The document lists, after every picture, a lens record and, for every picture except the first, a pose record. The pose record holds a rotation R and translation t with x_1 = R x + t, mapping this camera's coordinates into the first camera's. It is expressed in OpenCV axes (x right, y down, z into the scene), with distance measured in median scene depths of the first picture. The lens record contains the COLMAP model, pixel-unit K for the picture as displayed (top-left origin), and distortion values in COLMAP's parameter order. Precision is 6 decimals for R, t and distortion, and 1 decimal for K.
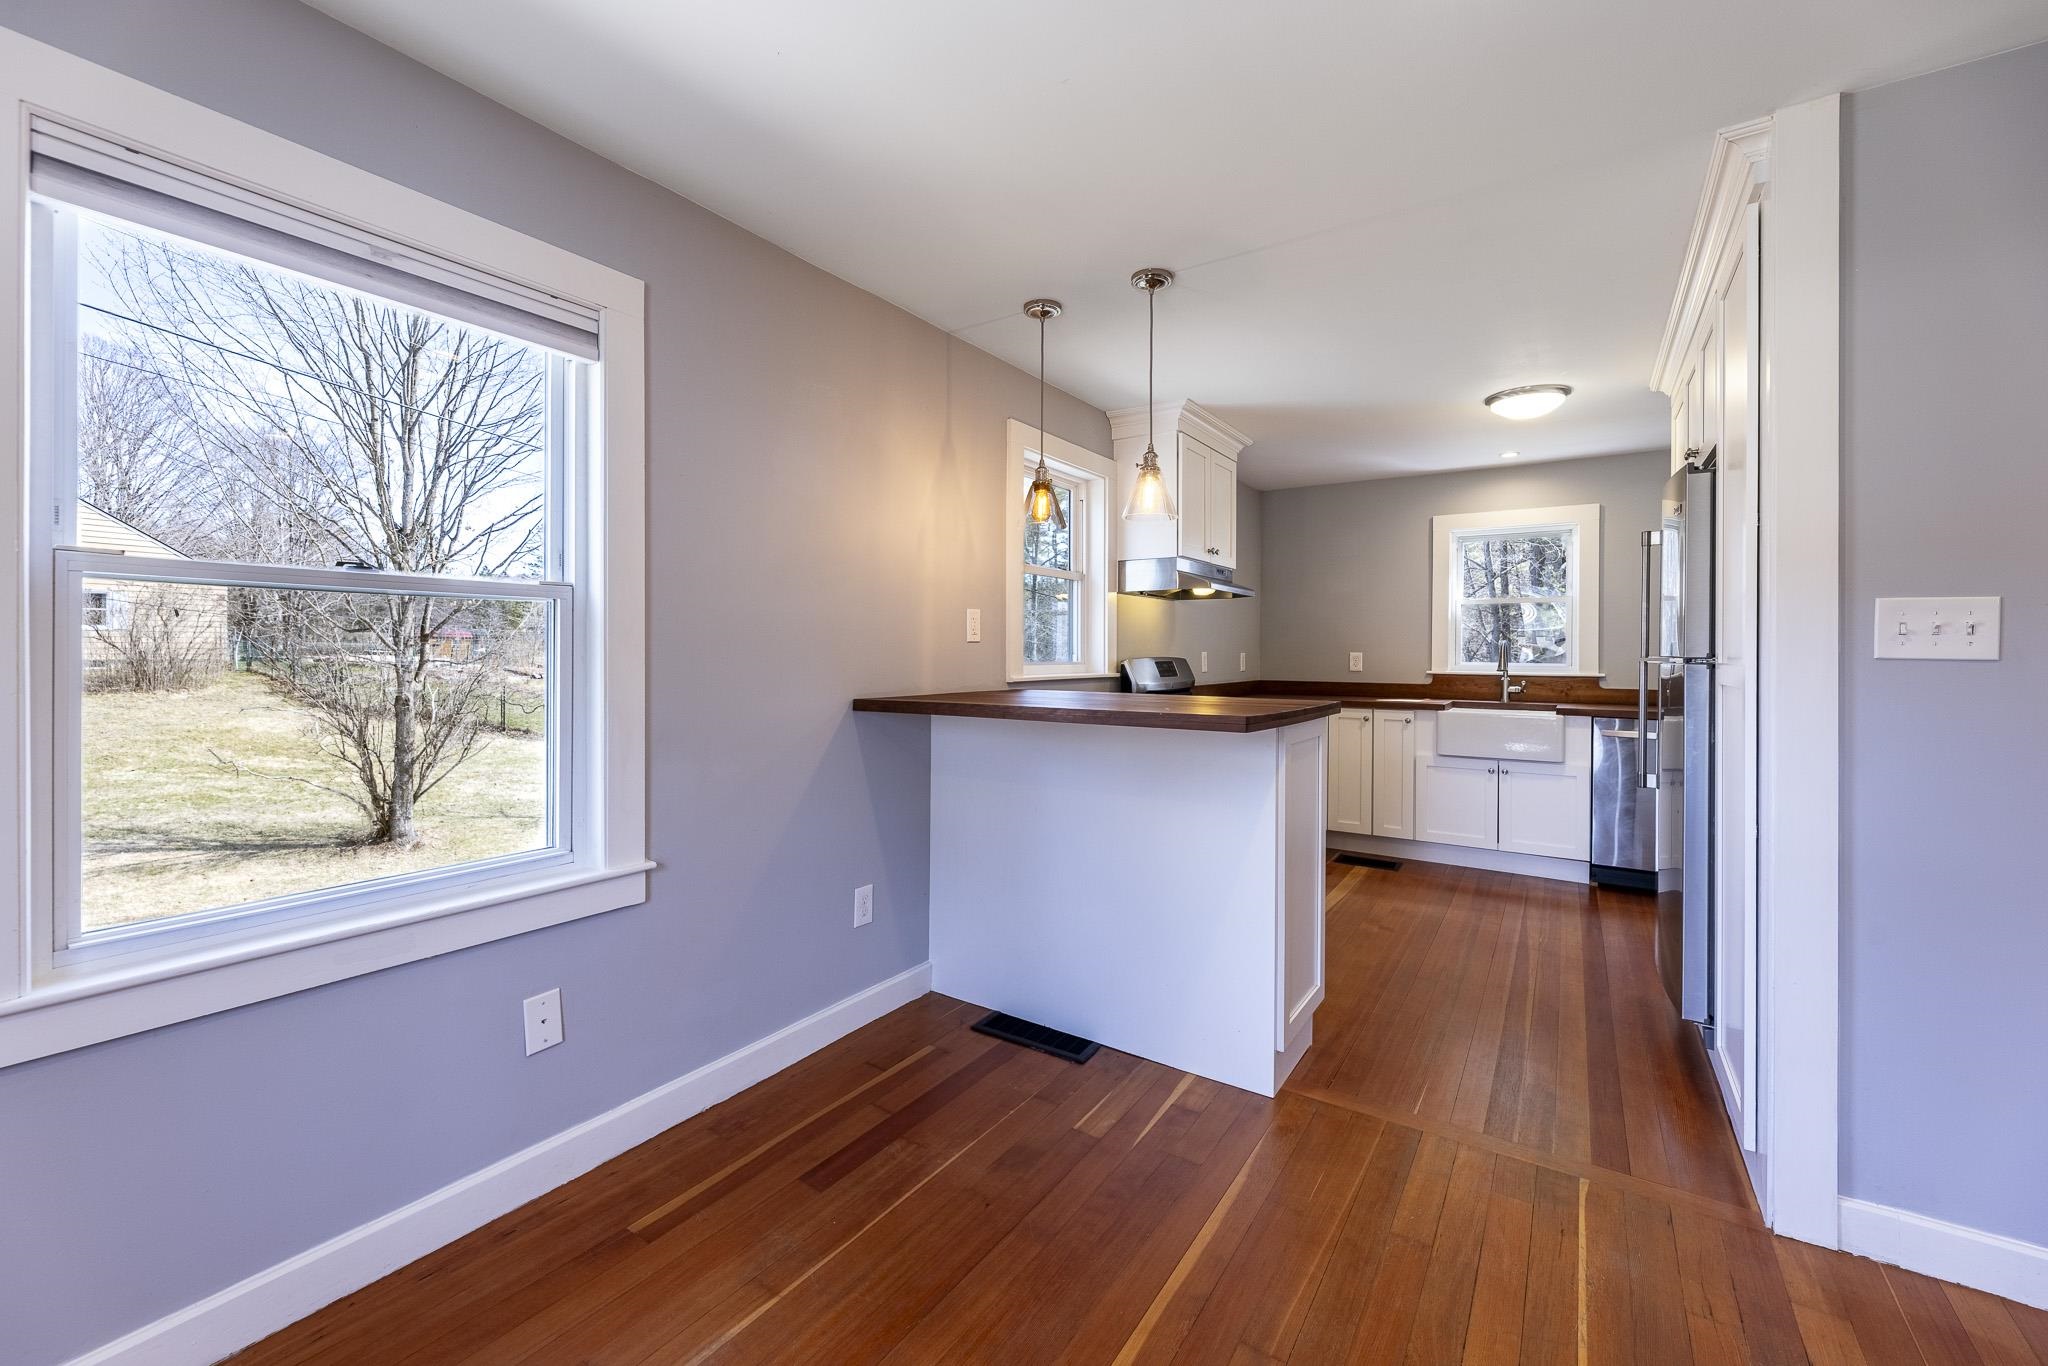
lens RADIAL K [[837.0, 0, 1026.5], [0, 837.0, 653.0], [0, 0, 1]] dist [-0.000698, 0.000064]
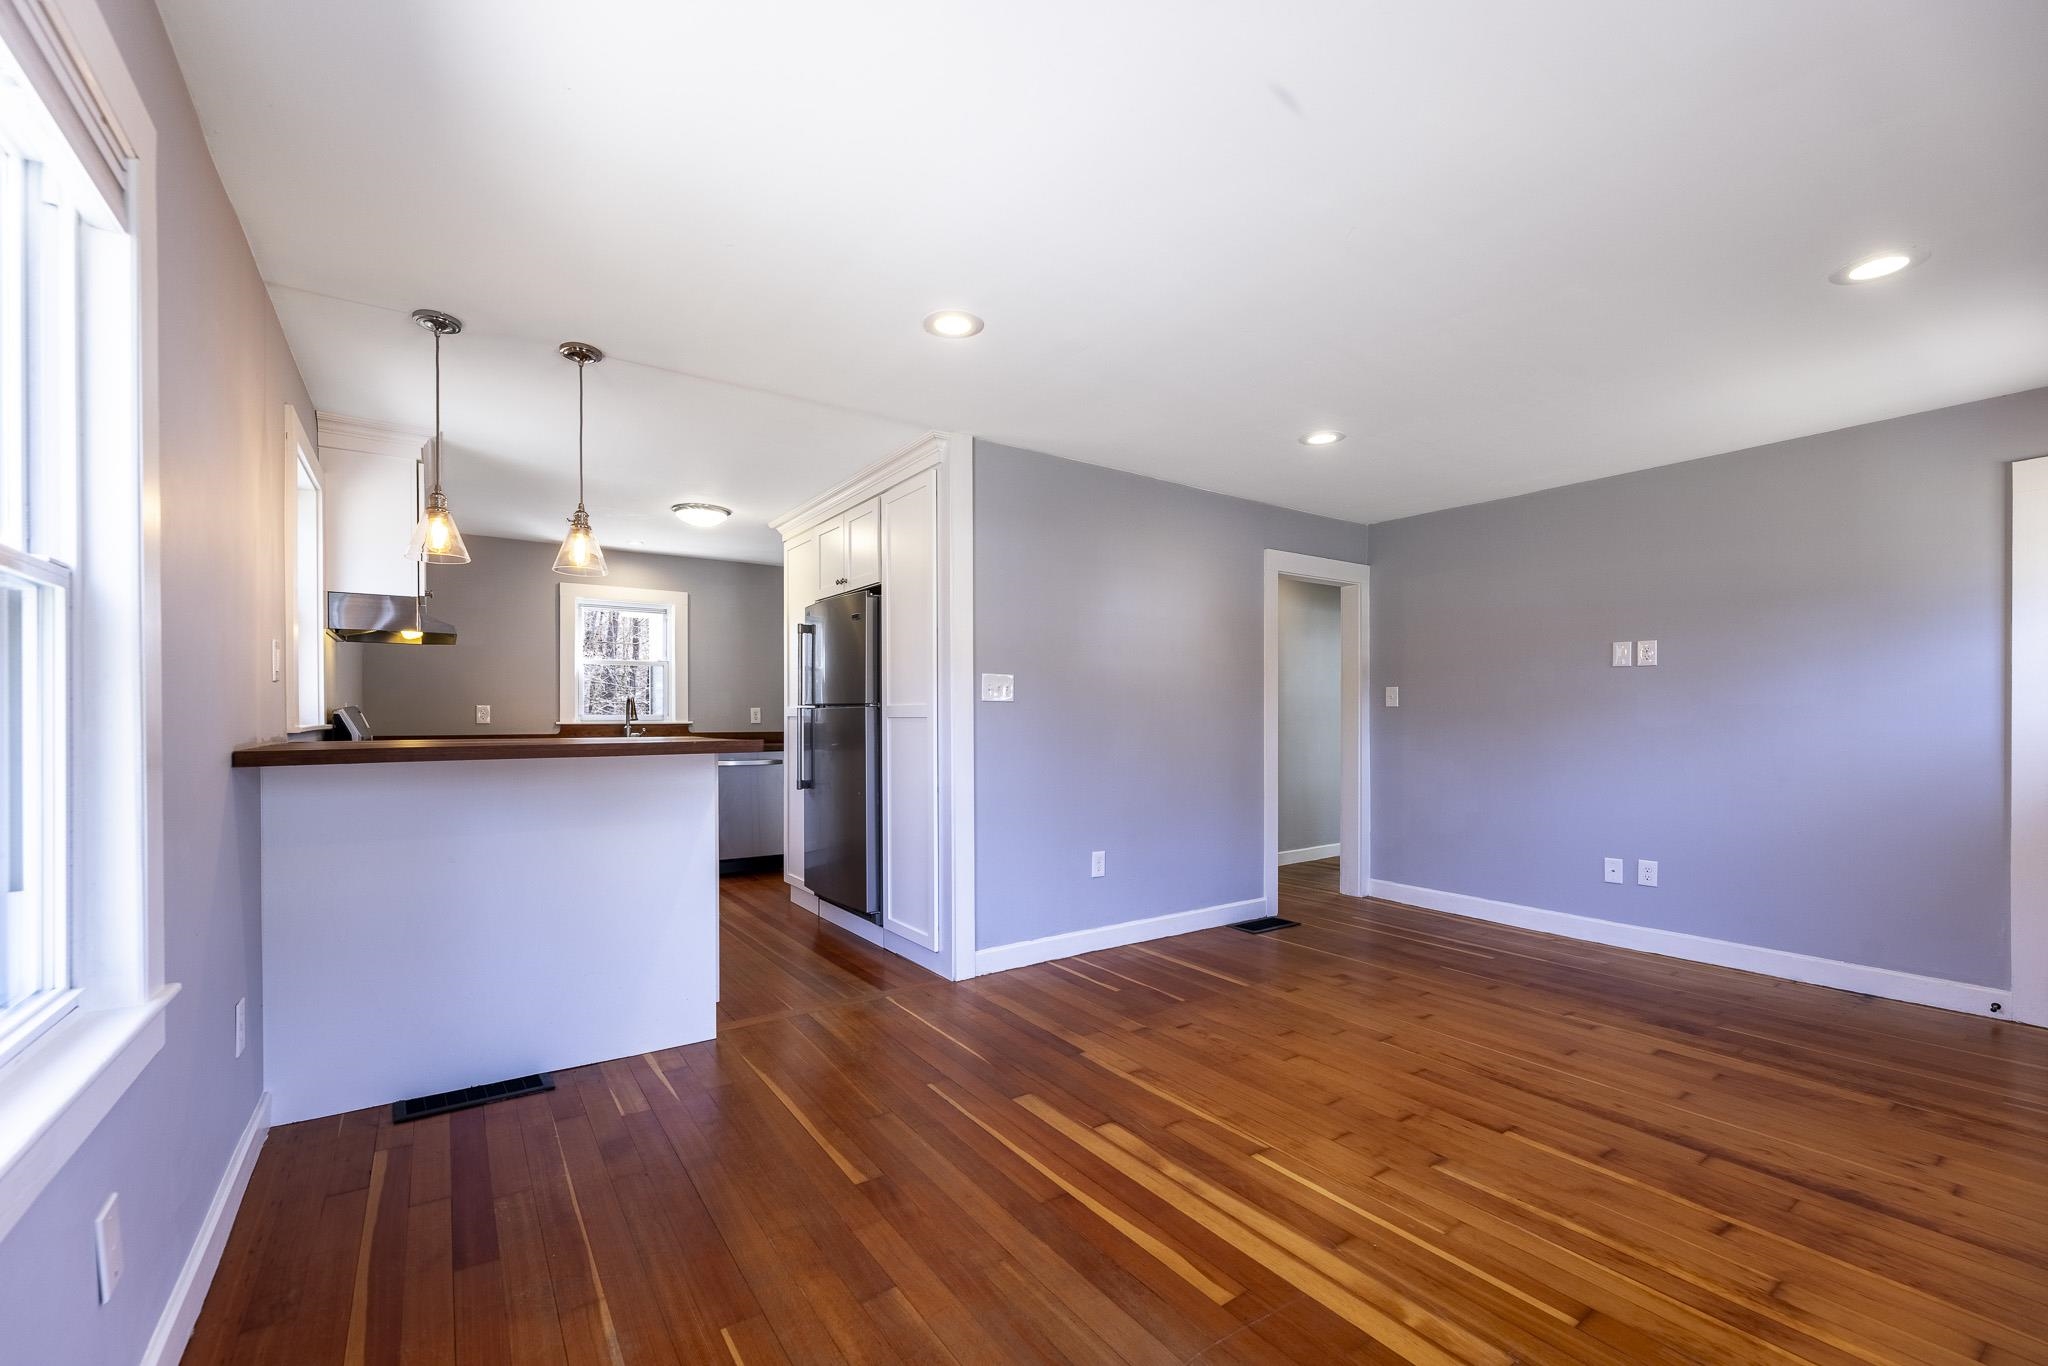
lens RADIAL K [[837.0, 0, 1010.9], [0, 837.0, 717.3], [0, 0, 1]] dist [-0.000698, 0.000064]
pose [[0.365617, -0.007485, 0.930735, -0.659444], [0.006220, 0.999965, 0.005599, 0.024856], [-0.930745, 0.003742, 0.365651, 0.084737]]
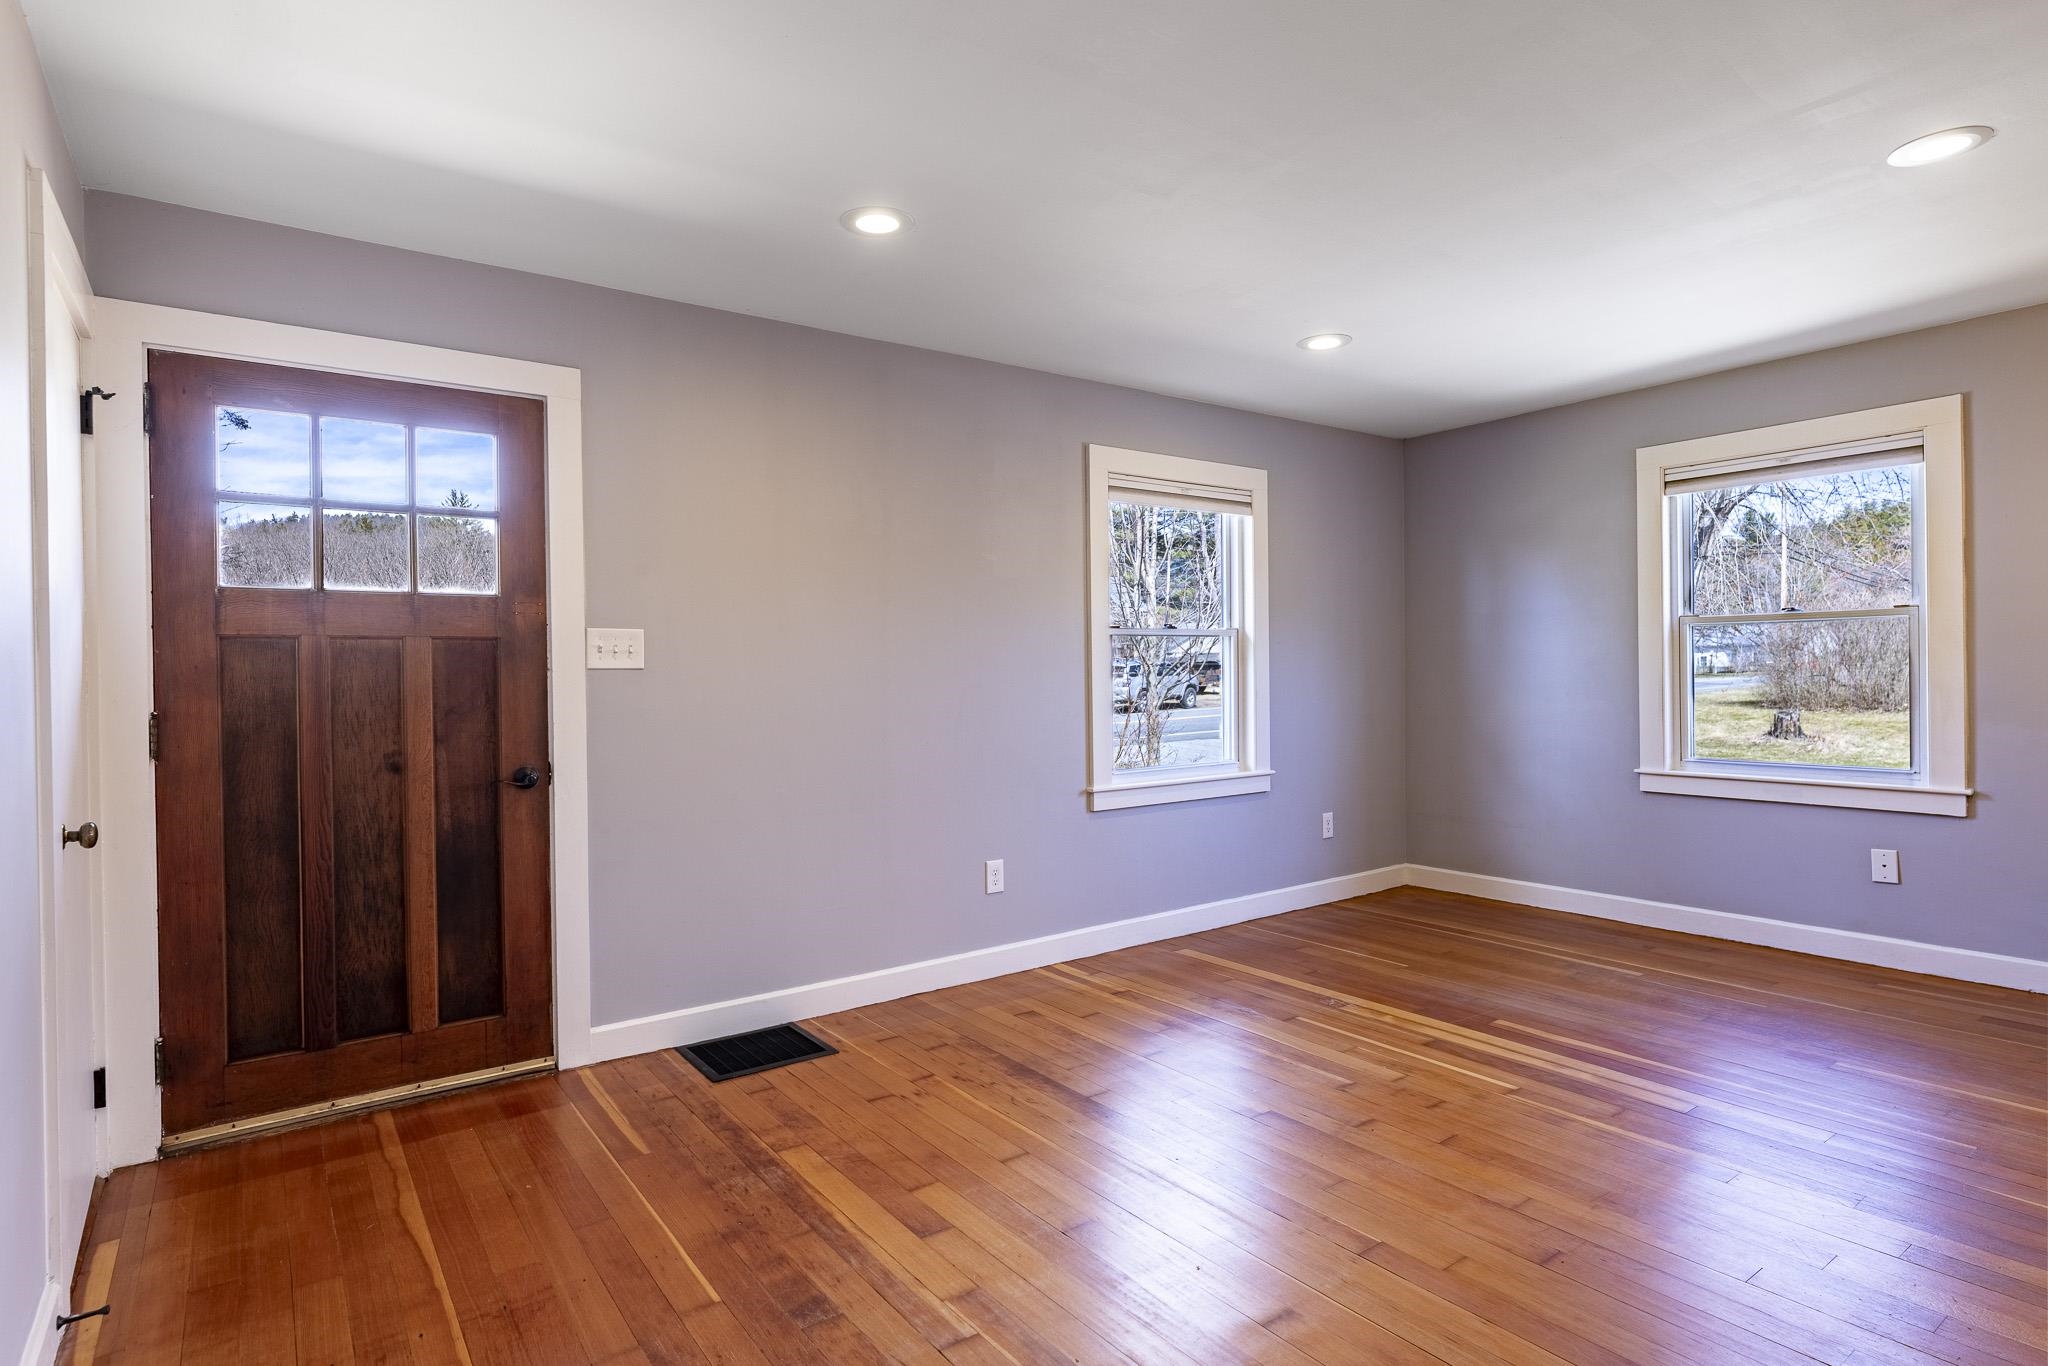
lens RADIAL K [[1062.3, 0, 986.0], [0, 1062.3, 694.0], [0, 0, 1]] dist [-0.006057, -0.005994]
pose [[-0.357175, 0.016105, -0.933899, 1.450931], [0.010883, 0.999855, 0.013080, 0.030968], [0.933974, -0.005492, -0.357298, 0.043266]]
